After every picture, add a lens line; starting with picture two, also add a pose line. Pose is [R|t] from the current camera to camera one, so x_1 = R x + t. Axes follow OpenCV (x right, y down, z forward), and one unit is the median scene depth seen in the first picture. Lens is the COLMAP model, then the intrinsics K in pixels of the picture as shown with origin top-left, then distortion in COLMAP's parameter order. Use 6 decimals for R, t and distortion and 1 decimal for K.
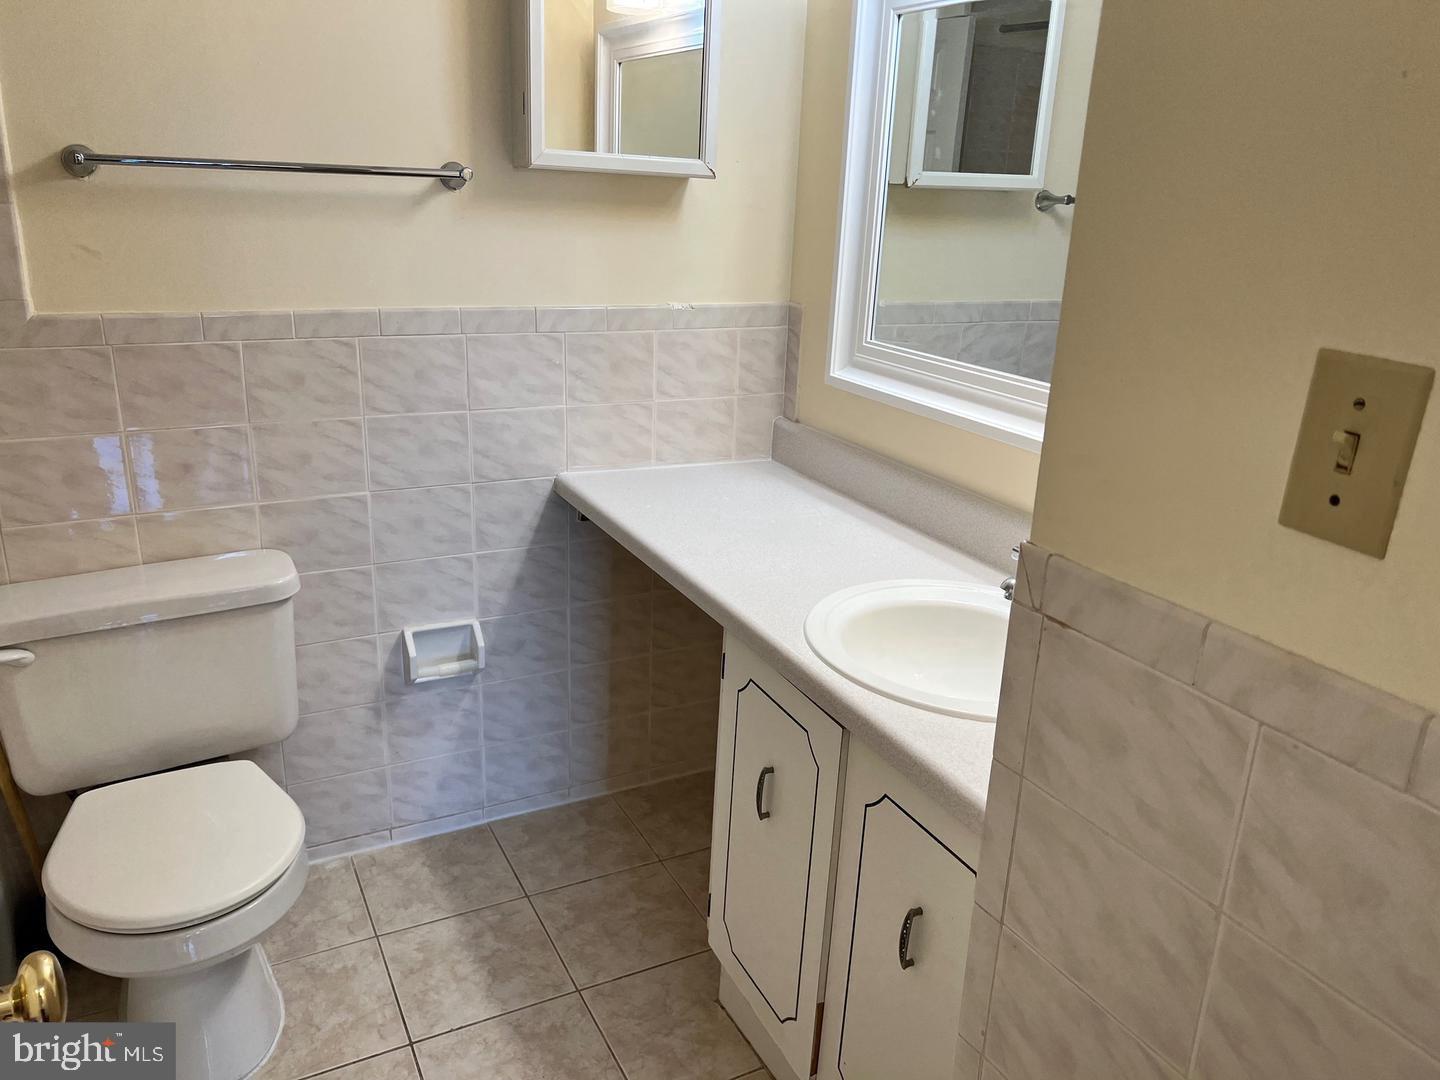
lens RADIAL K [[1084.5, 0, 728.4], [0, 1084.5, 548.2], [0, 0, 1]] dist [0.044408, -0.067038]
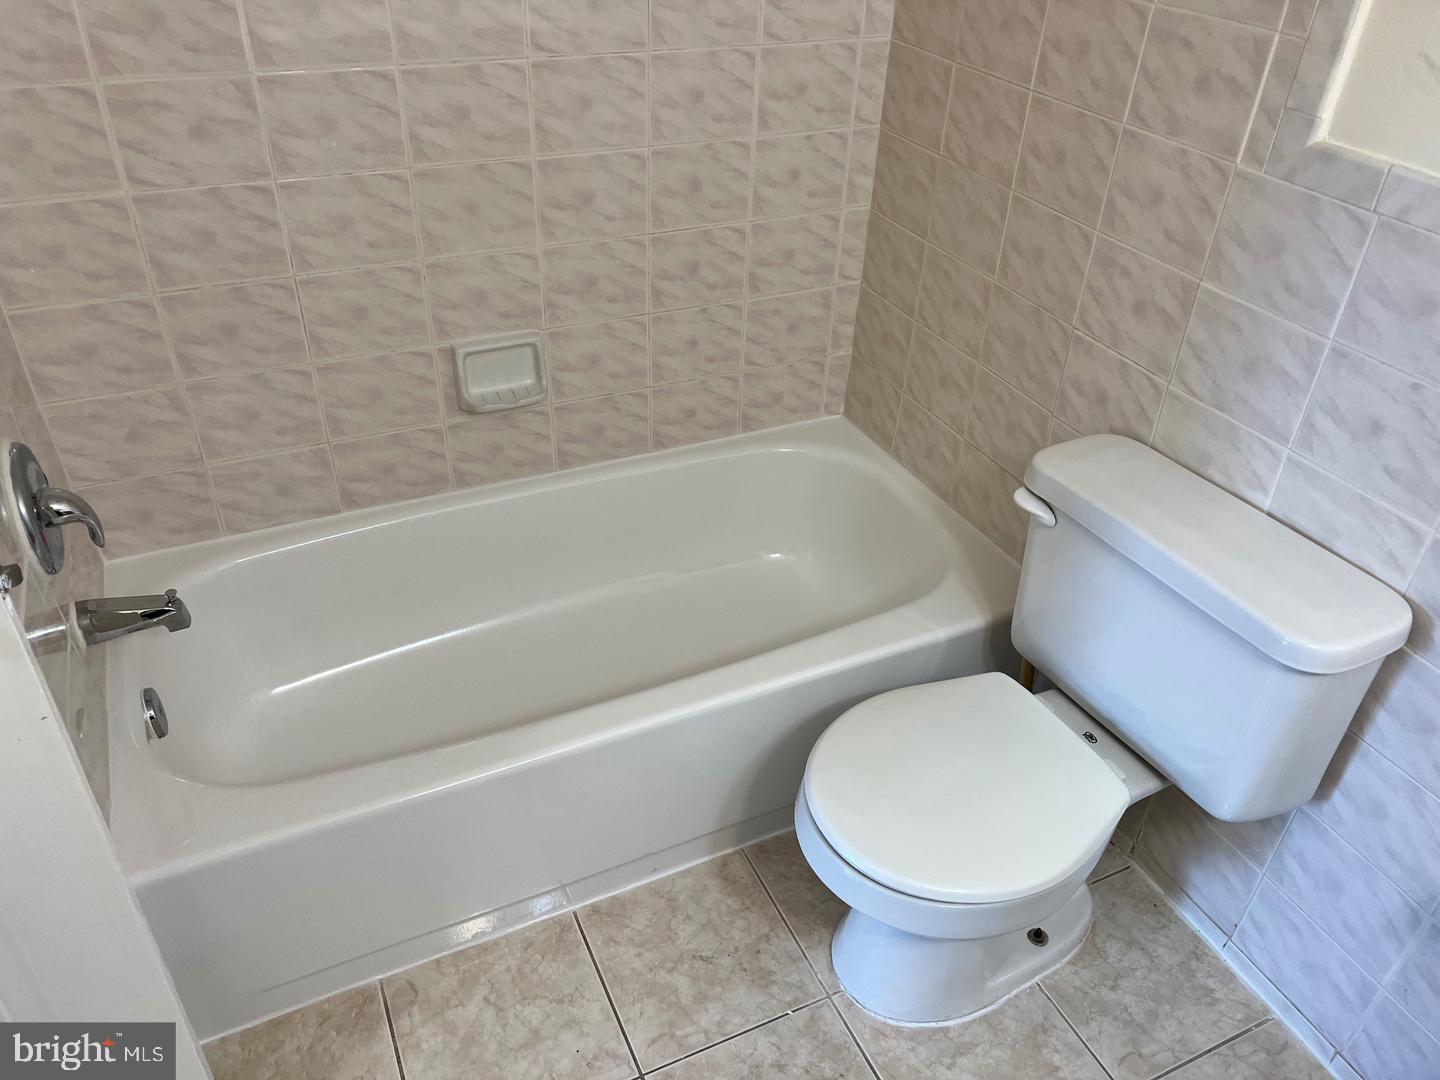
lens RADIAL K [[1084.5, 0, 728.4], [0, 1084.5, 548.2], [0, 0, 1]] dist [0.044408, -0.067038]
pose [[-0.035425, 0.541198, -0.840149, 0.108090], [-0.367337, 0.774775, 0.514575, -0.222202], [0.929413, 0.326847, 0.171355, 0.583476]]
